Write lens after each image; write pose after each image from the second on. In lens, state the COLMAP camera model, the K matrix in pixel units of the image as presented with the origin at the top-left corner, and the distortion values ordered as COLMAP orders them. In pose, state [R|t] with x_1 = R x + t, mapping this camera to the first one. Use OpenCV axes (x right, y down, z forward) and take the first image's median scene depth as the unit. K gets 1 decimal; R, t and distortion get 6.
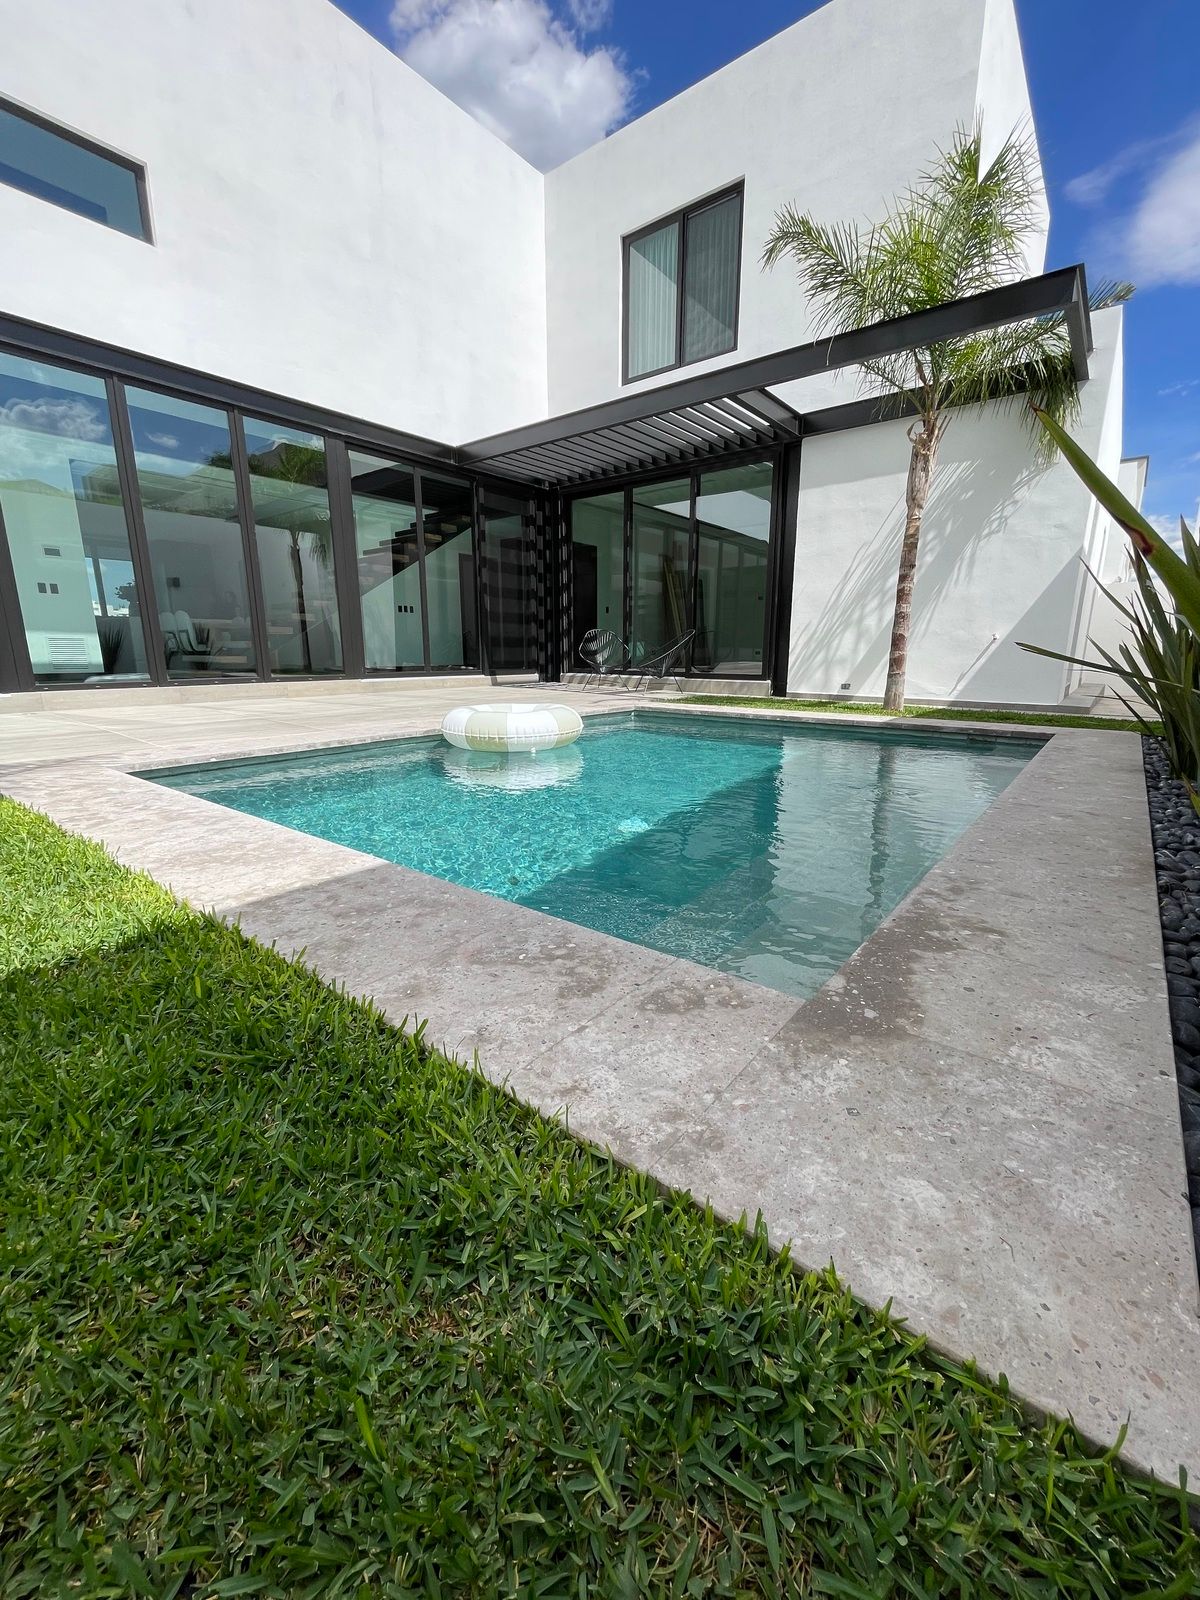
lens RADIAL K [[643.2, 0, 600.1], [0, 643.2, 800.3], [0, 0, 1]] dist [-0.001199, 0.000053]
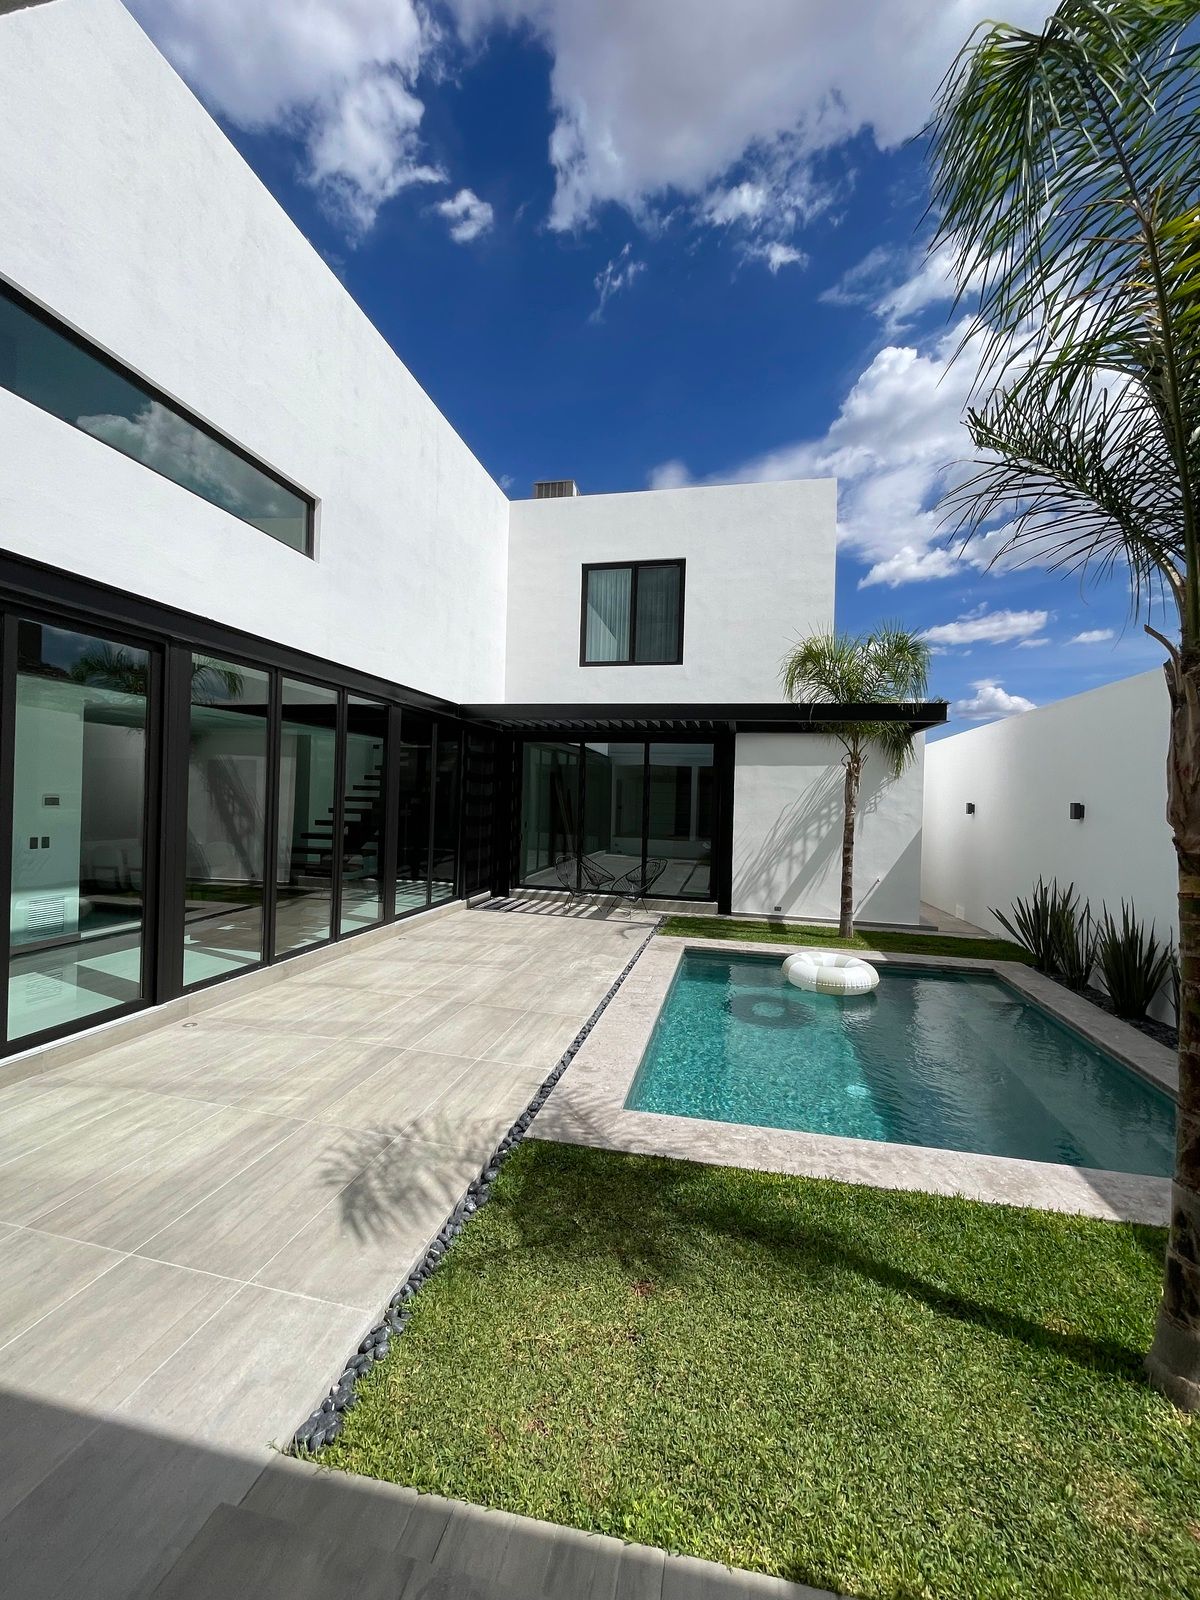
lens RADIAL K [[643.2, 0, 598.4], [0, 643.2, 800.3], [0, 0, 1]] dist [-0.001199, 0.000053]
pose [[0.897052, 0.022469, 0.441353, -0.557950], [0.074441, 0.976753, -0.201026, -0.155837], [-0.435610, 0.213186, 0.874526, -0.065160]]
